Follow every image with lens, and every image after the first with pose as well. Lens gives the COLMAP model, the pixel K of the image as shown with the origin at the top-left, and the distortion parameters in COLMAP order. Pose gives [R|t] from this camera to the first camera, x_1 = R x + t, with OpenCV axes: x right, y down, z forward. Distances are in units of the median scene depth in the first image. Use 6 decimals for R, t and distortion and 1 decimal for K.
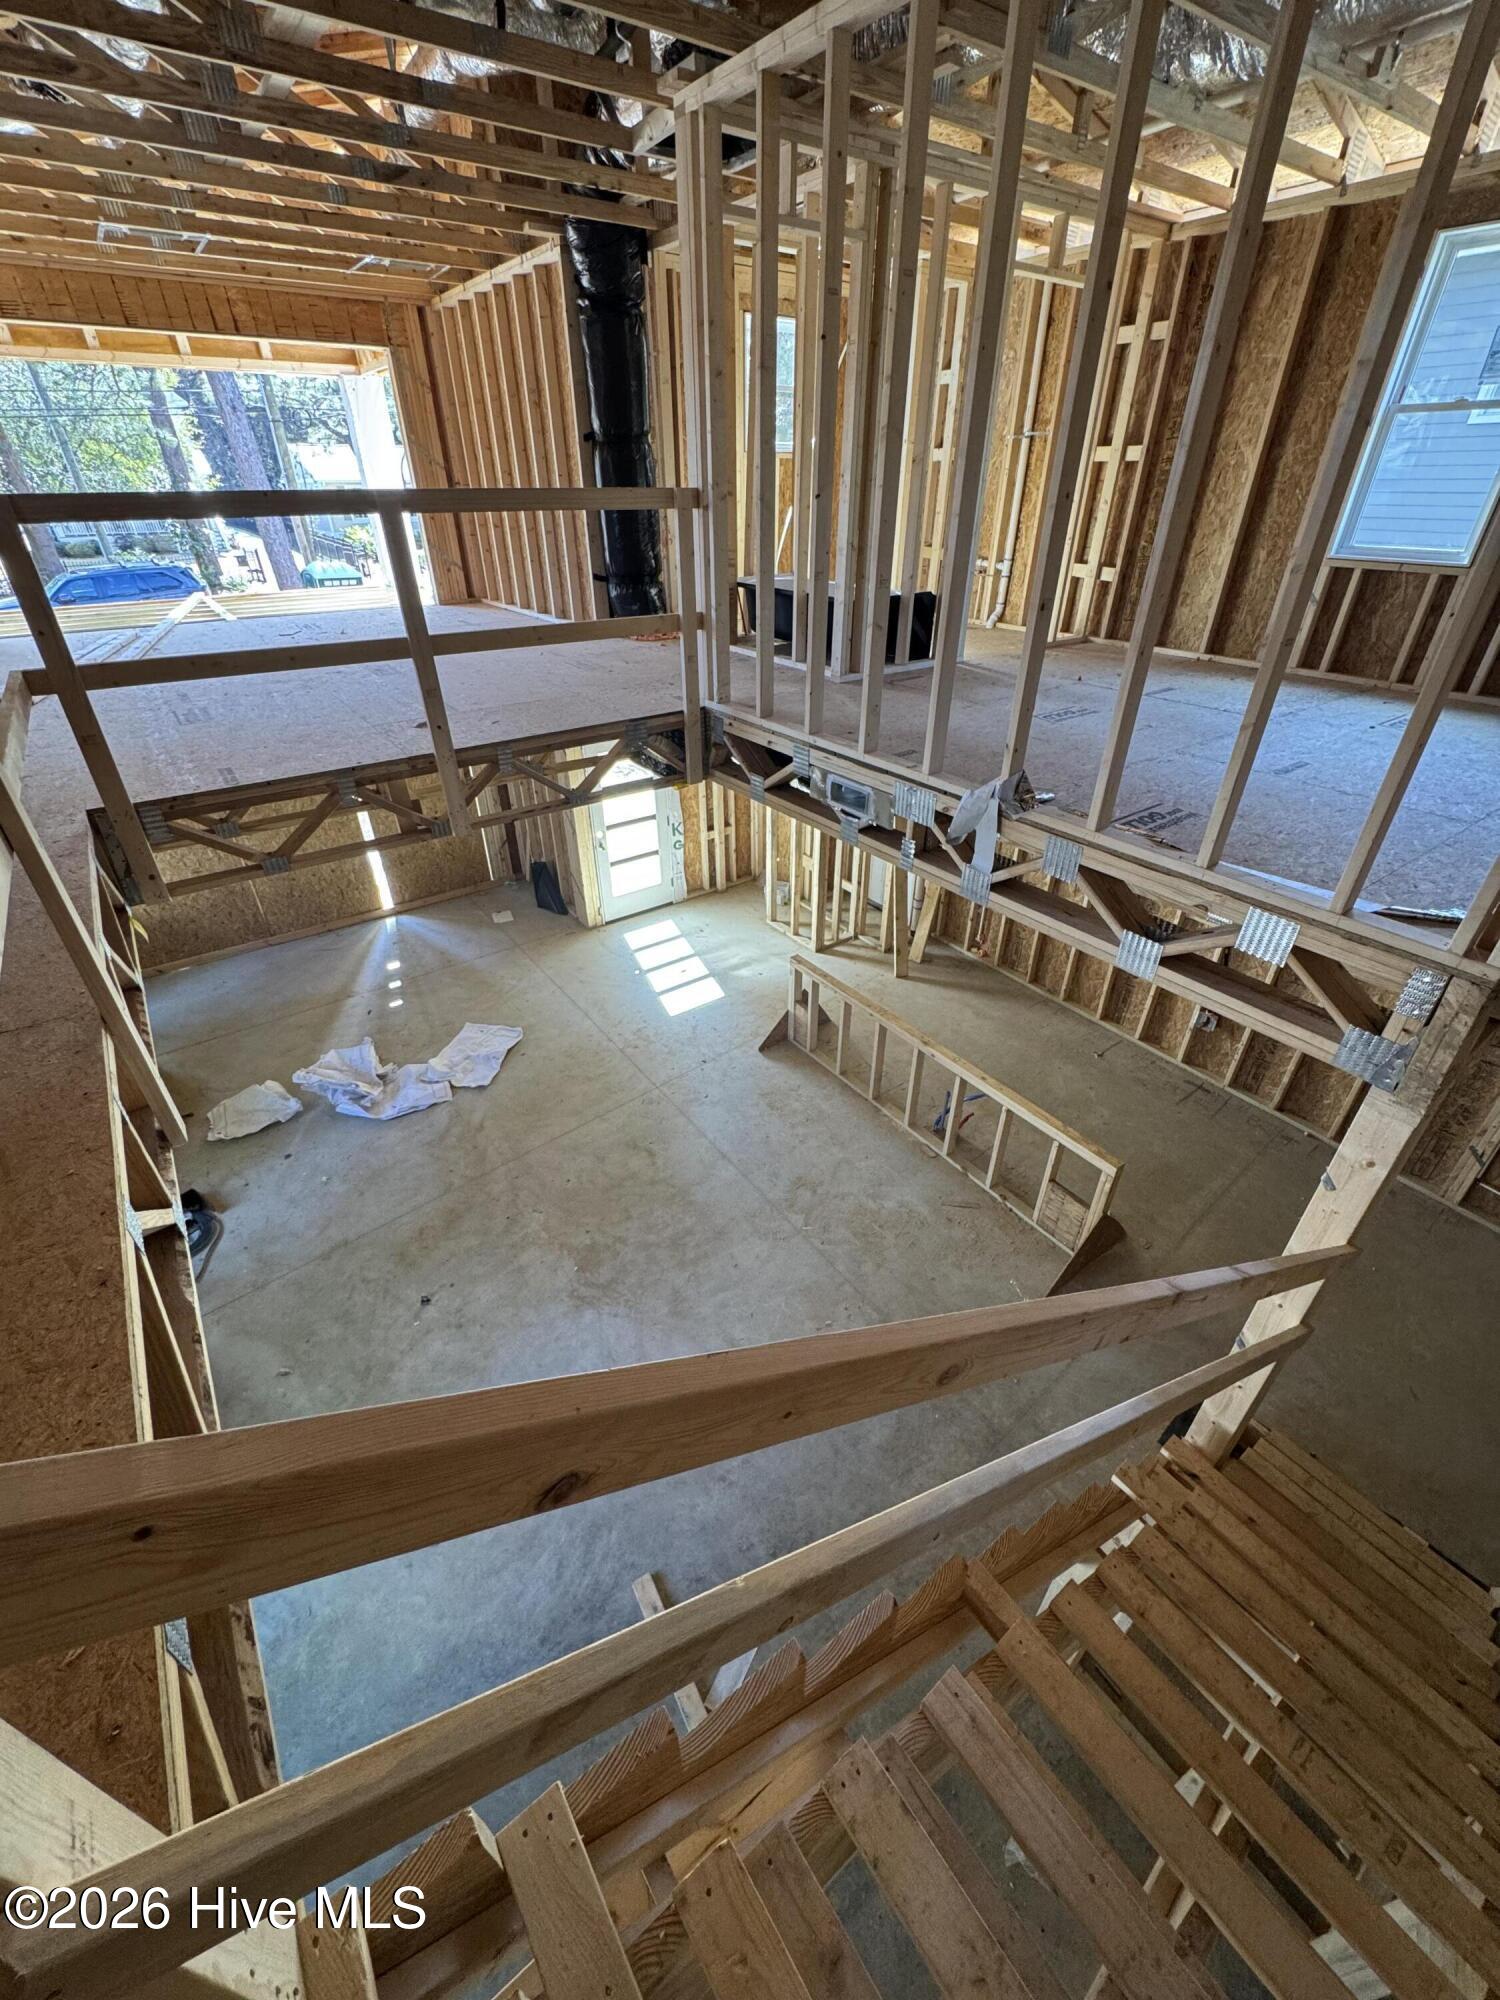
lens RADIAL K [[802.7, 0, 750.0], [0, 802.7, 1000.0], [0, 0, 1]] dist [-0.000322, -0.000247]
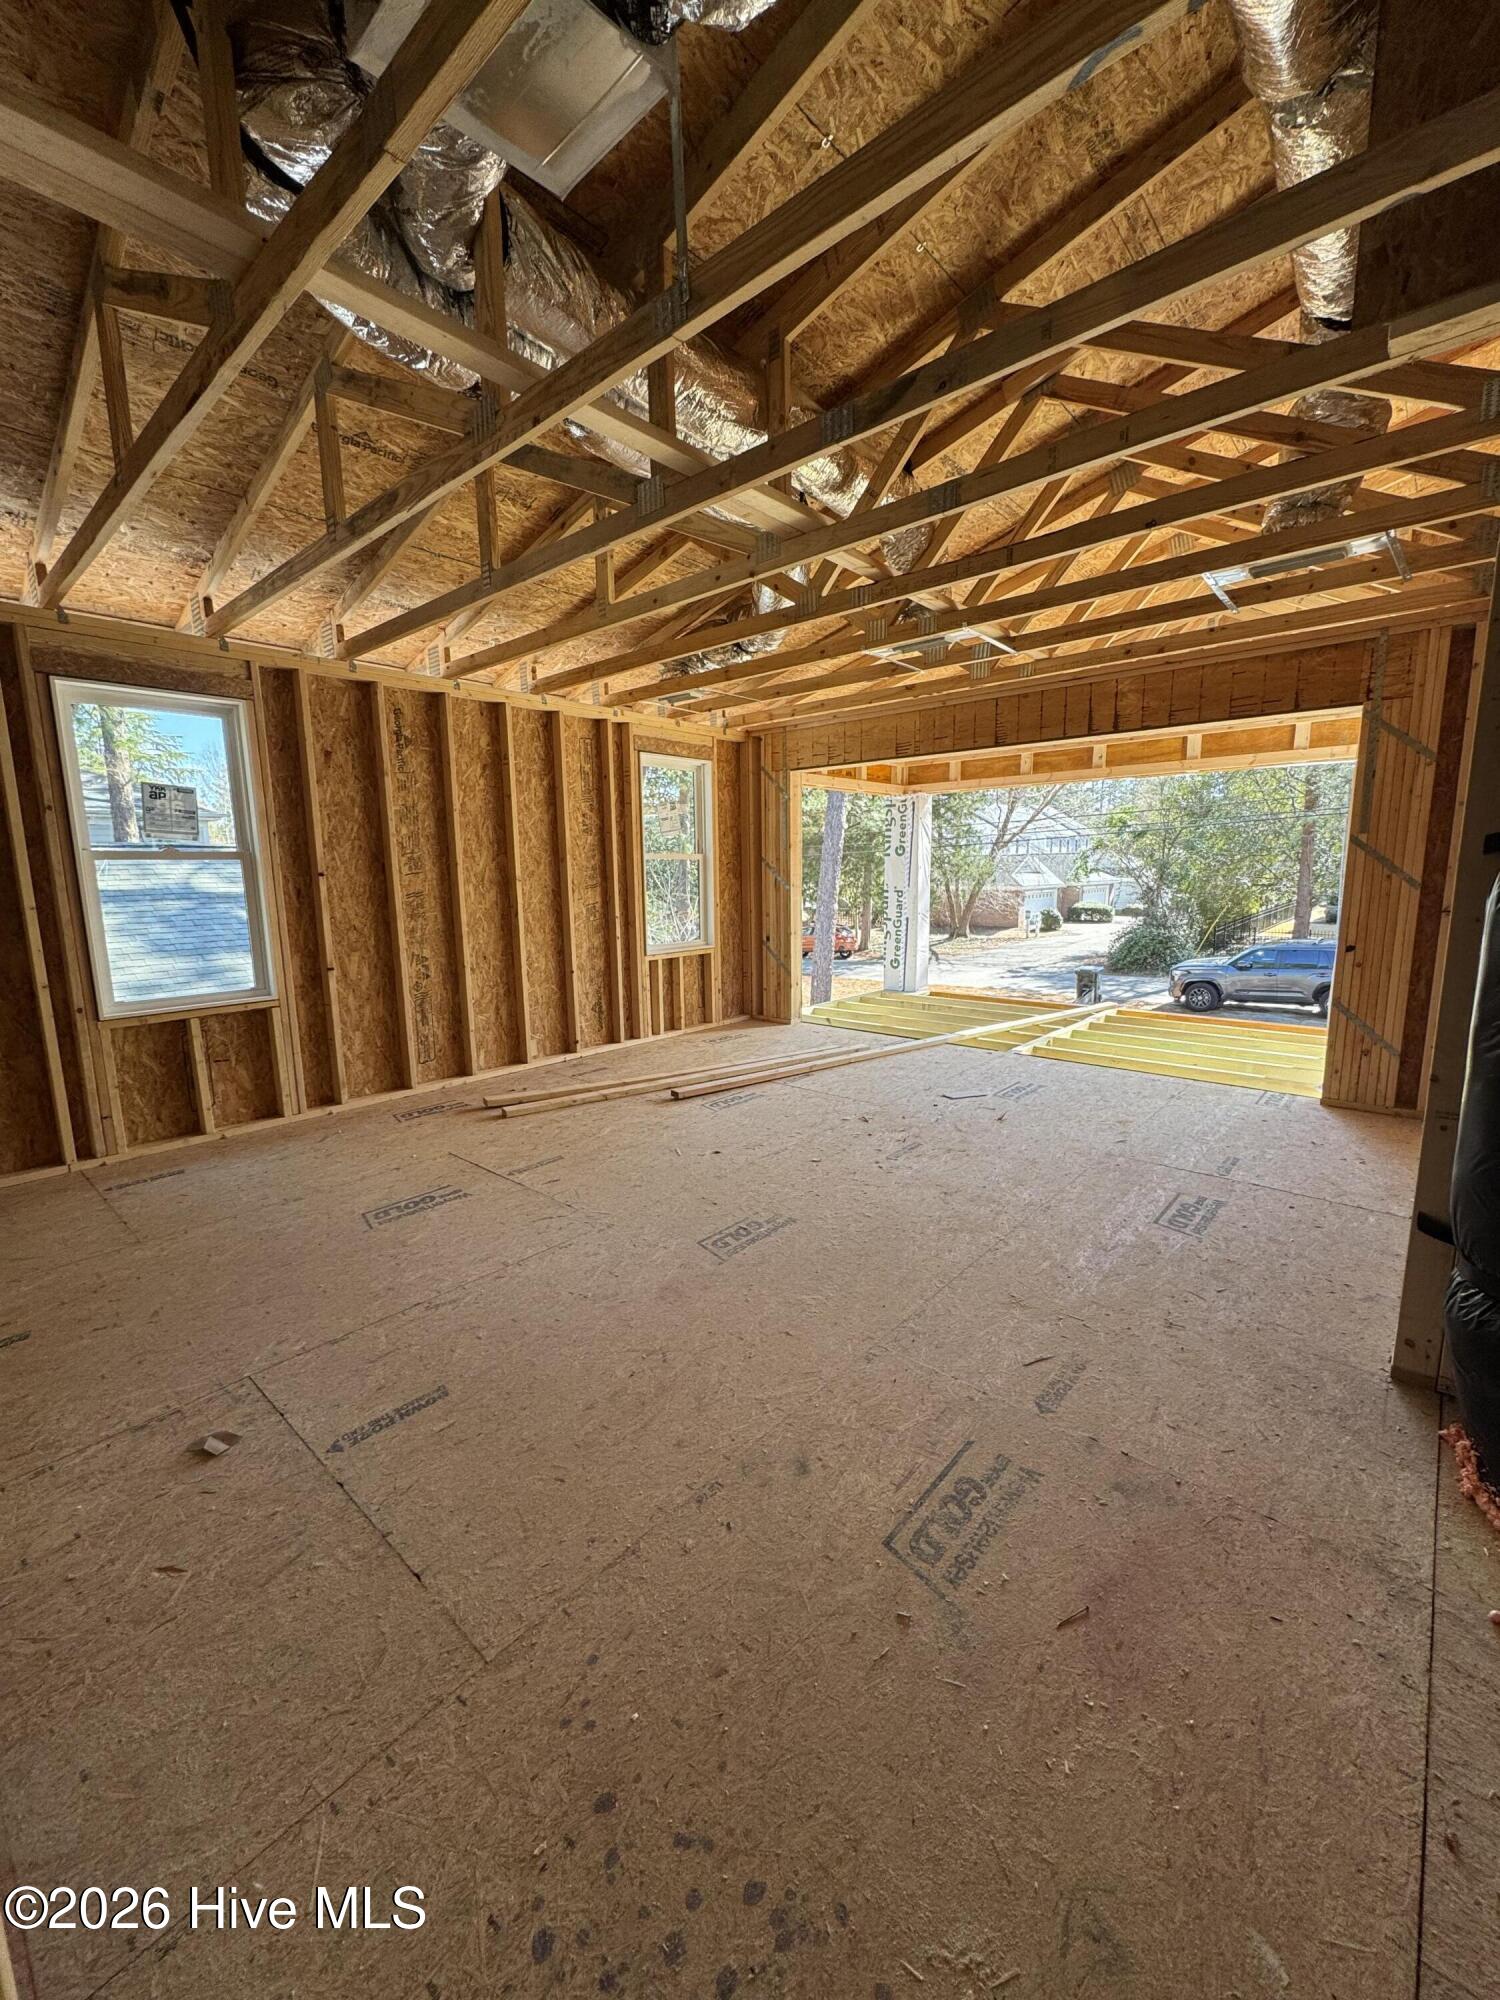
lens RADIAL K [[783.9, 0, 747.9], [0, 783.9, 1024.2], [0, 0, 1]] dist [-0.000159, -0.000024]
pose [[0.212195, 0.197493, -0.957063, 0.032160], [-0.515444, 0.854672, 0.062083, -0.548064], [0.830236, 0.480138, 0.283154, 0.749667]]
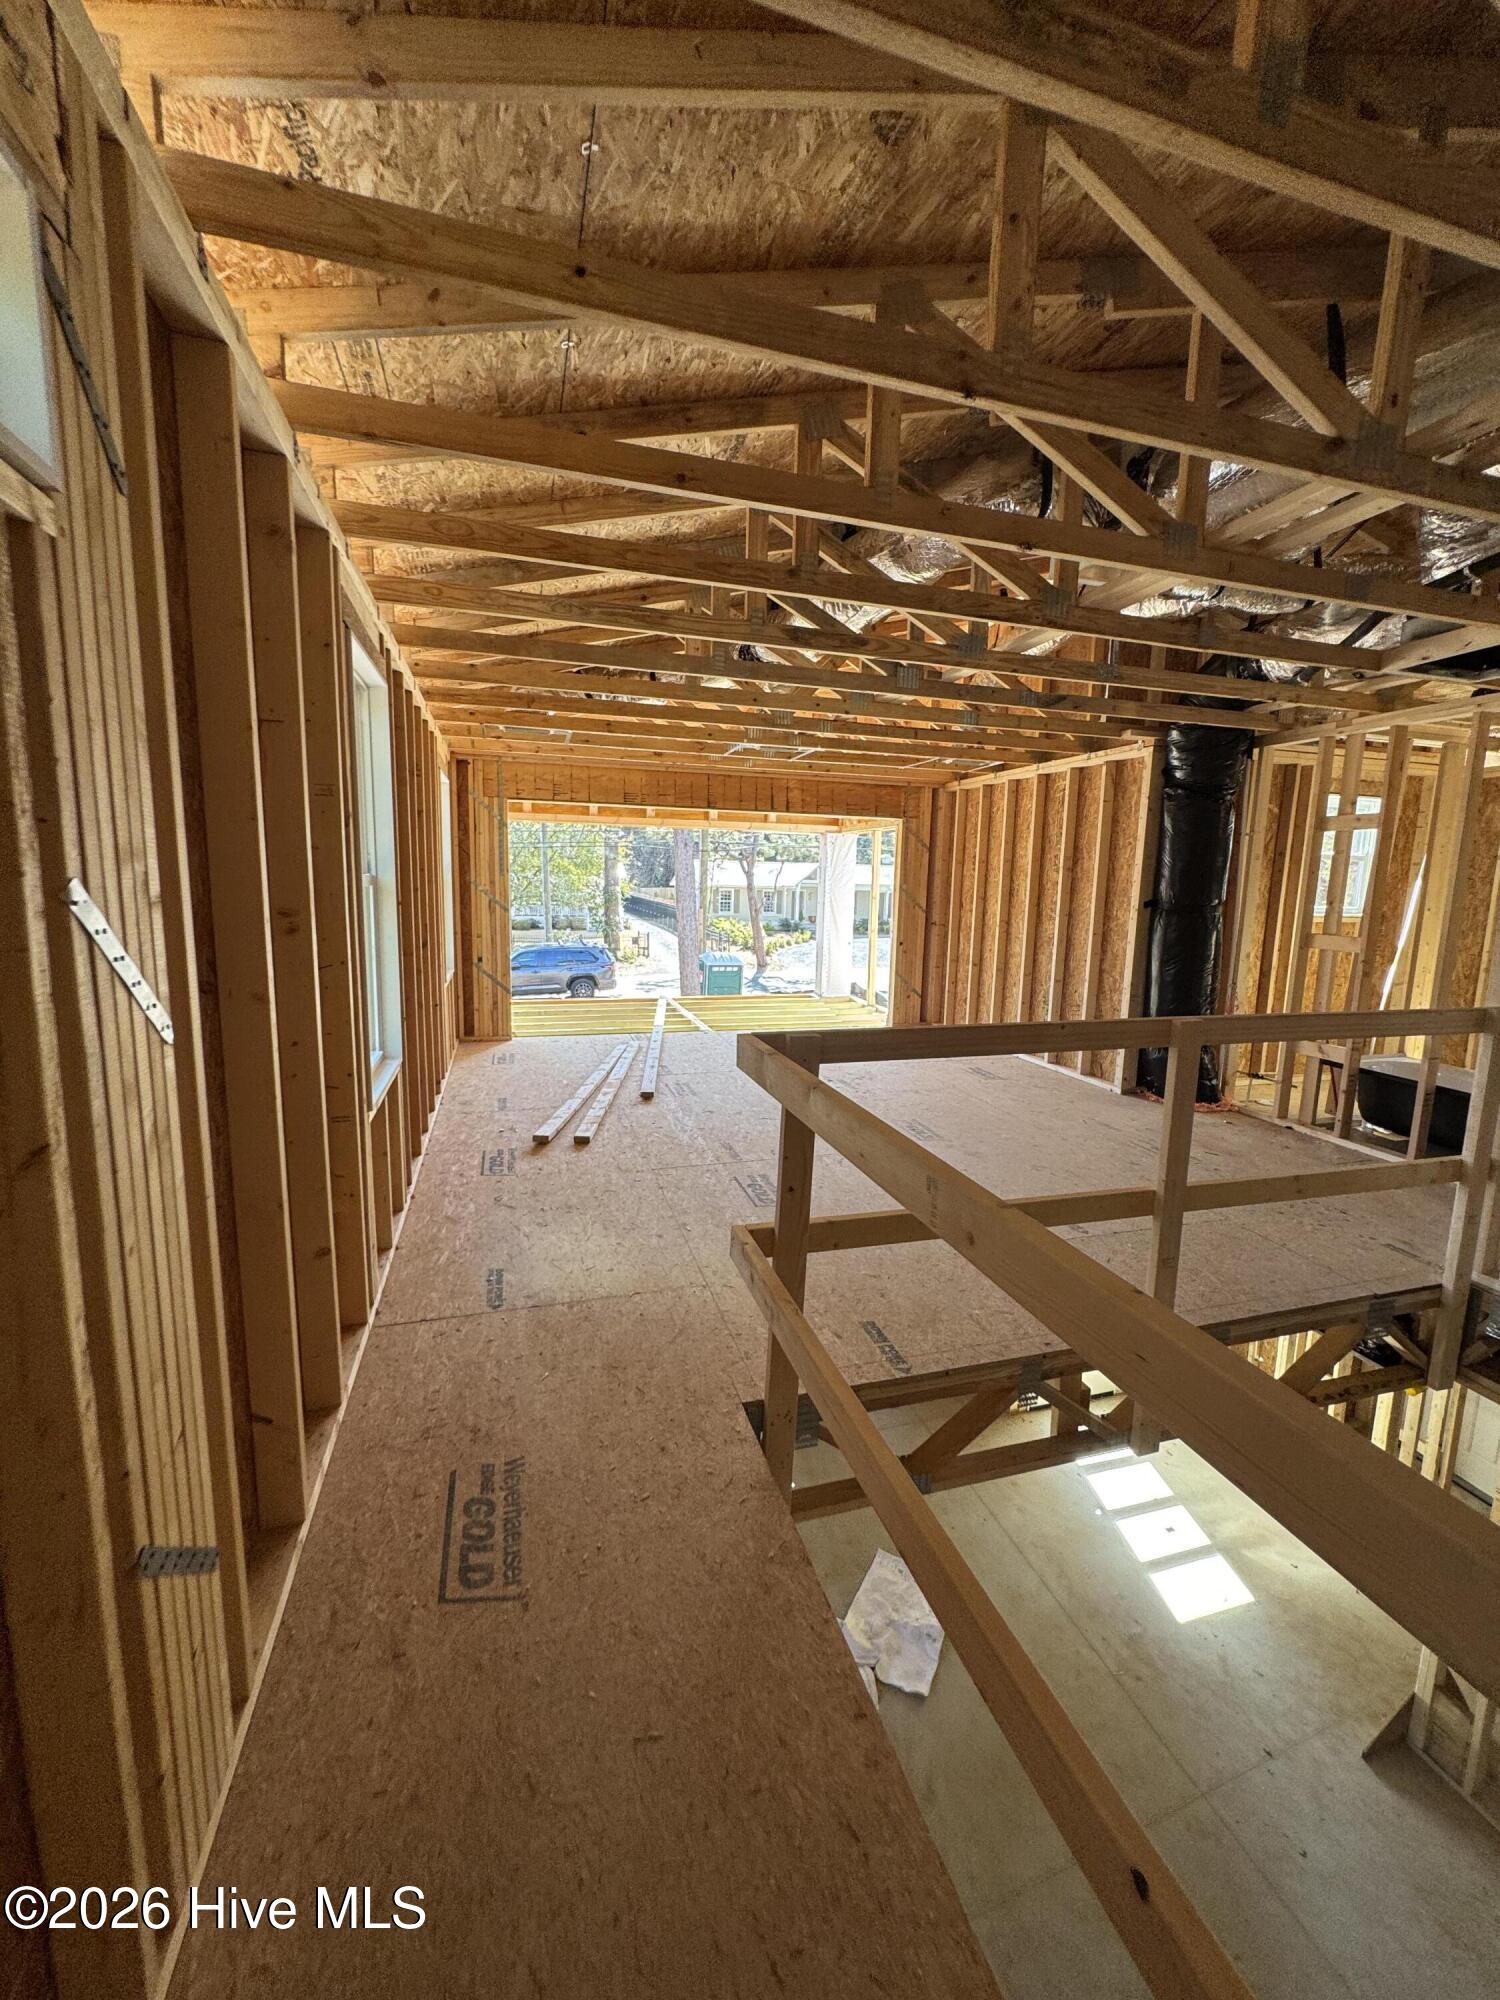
lens RADIAL K [[802.7, 0, 750.0], [0, 802.7, 1000.0], [0, 0, 1]] dist [-0.000322, -0.000247]
pose [[0.943064, 0.073817, -0.324317, -0.344373], [-0.202607, 0.900775, -0.384128, -0.159883], [0.263782, 0.427966, 0.864444, 0.129948]]
